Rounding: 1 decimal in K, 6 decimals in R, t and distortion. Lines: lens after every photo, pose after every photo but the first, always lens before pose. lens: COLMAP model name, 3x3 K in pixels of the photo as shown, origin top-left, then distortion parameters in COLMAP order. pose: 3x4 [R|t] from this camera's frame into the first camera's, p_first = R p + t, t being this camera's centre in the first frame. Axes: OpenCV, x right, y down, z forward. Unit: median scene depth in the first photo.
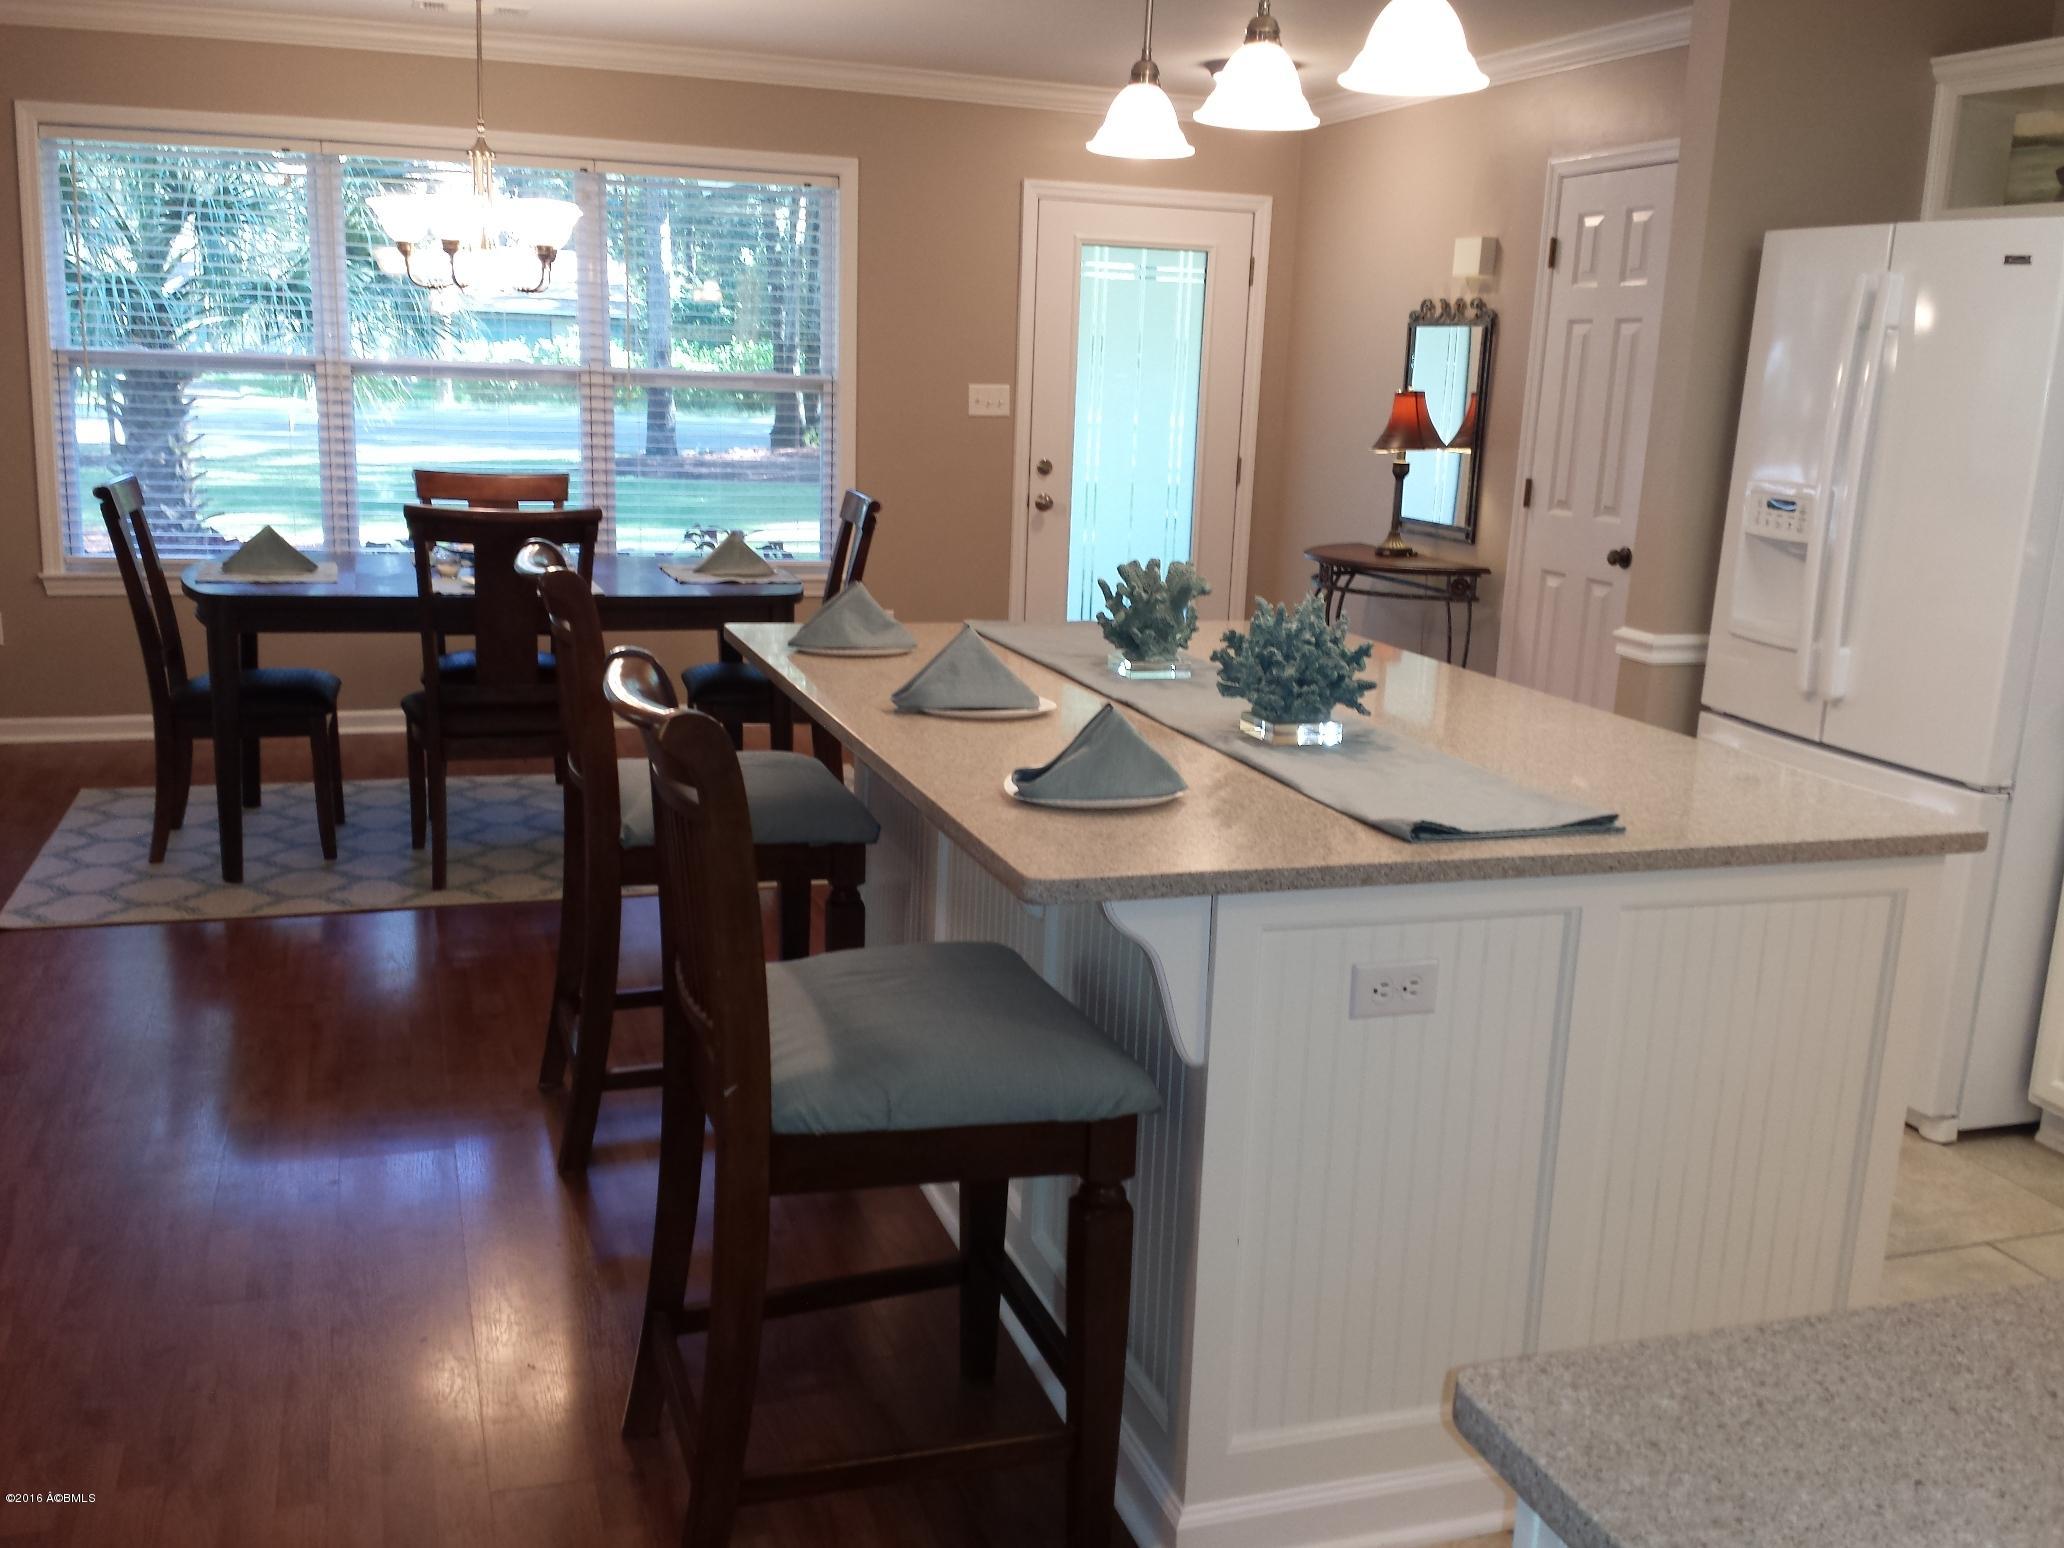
lens RADIAL K [[1884.9, 0, 1063.1], [0, 1884.9, 801.9], [0, 0, 1]] dist [0.162279, -0.355458]
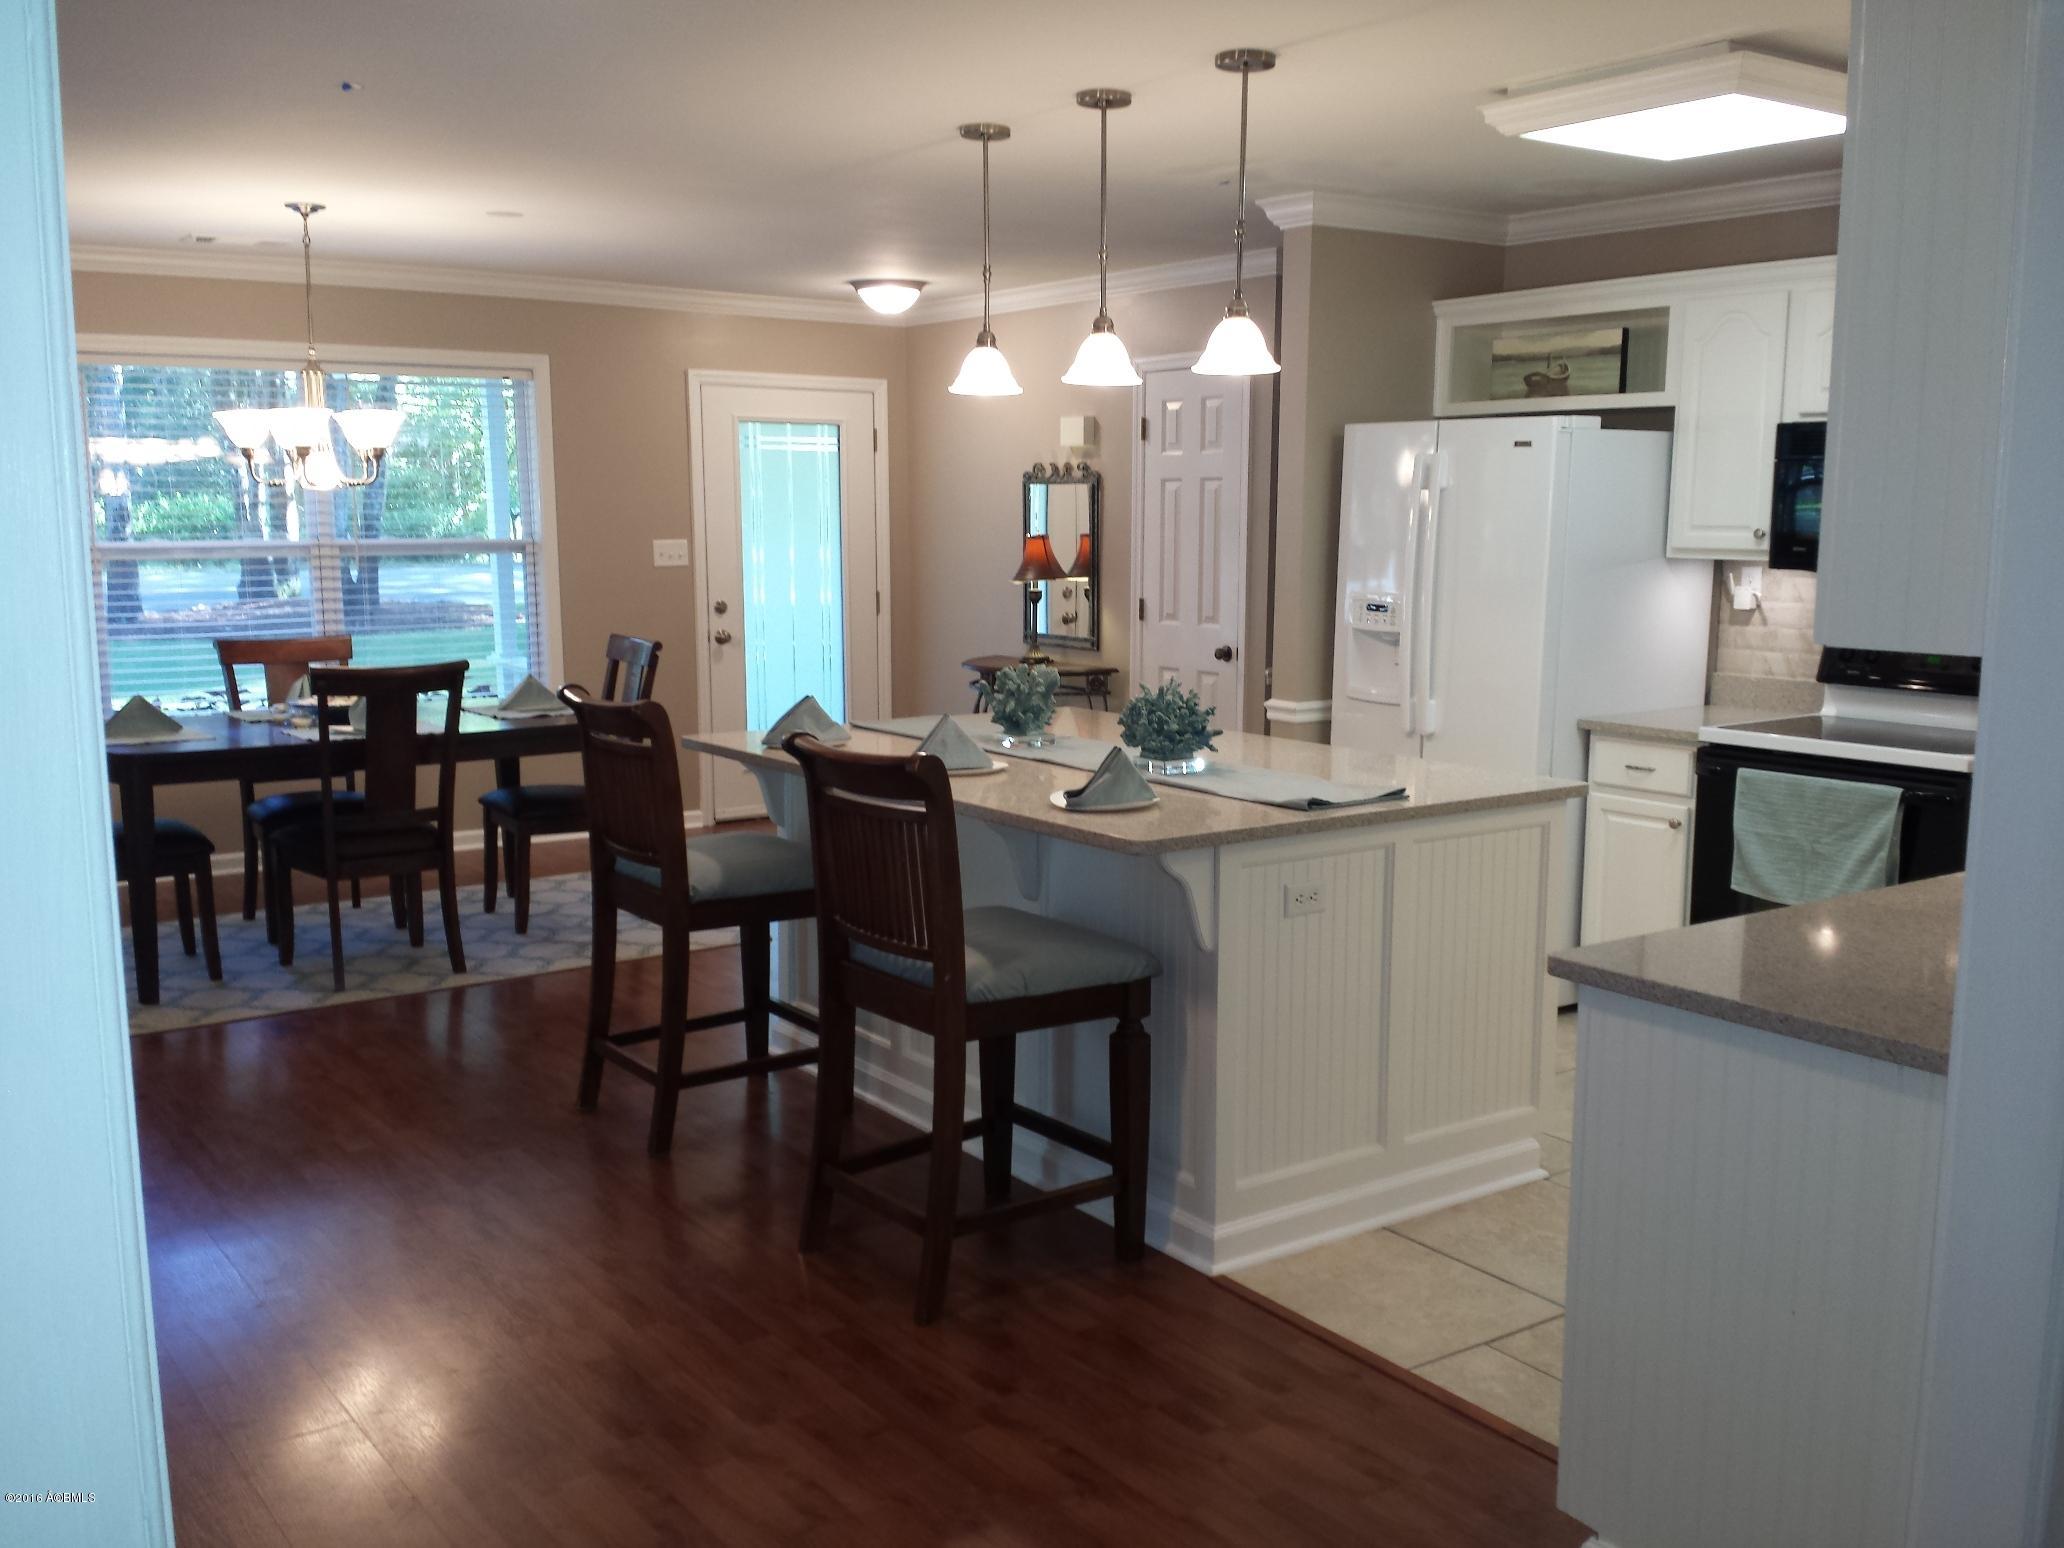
lens RADIAL K [[1884.9, 0, 1063.1], [0, 1884.9, 801.9], [0, 0, 1]] dist [0.162279, -0.355458]
pose [[0.954201, -0.082560, 0.287549, -0.200975], [0.101096, 0.993610, -0.050193, 0.029691], [-0.281568, 0.076964, 0.956450, -0.222138]]
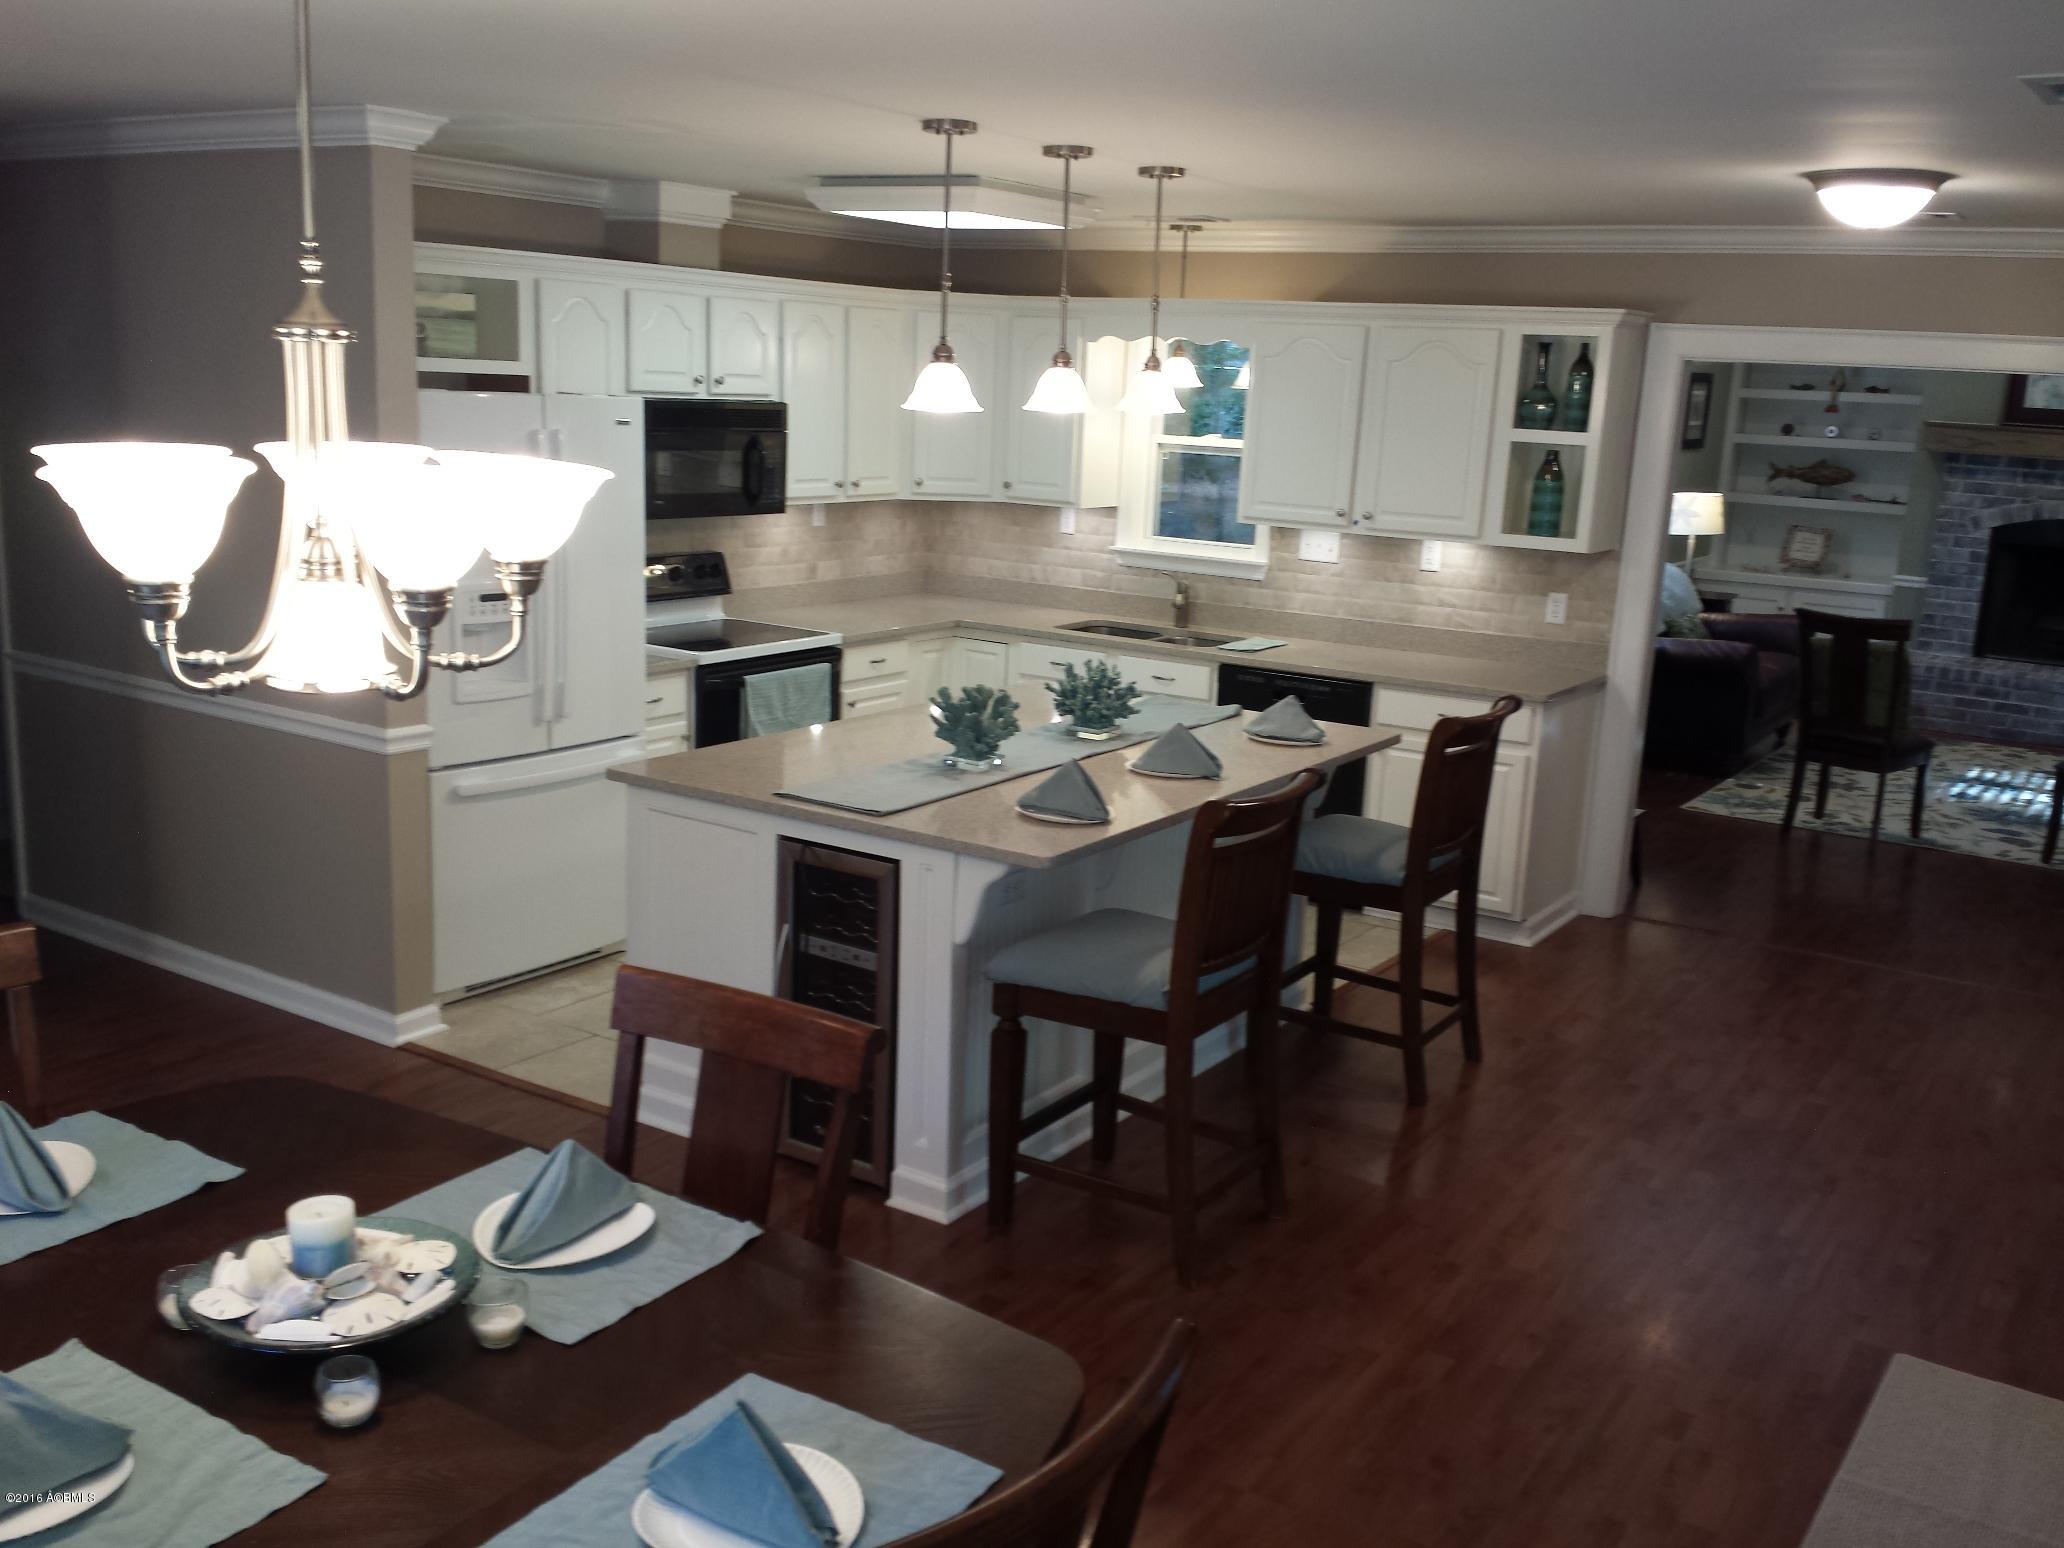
lens RADIAL K [[1884.9, 0, 1063.1], [0, 1884.9, 801.9], [0, 0, 1]] dist [0.162279, -0.355458]
pose [[-0.616629, -0.238701, 0.750194, -0.628749], [0.115203, 0.915307, 0.385930, -0.341842], [-0.778780, 0.324400, -0.536905, 1.006666]]
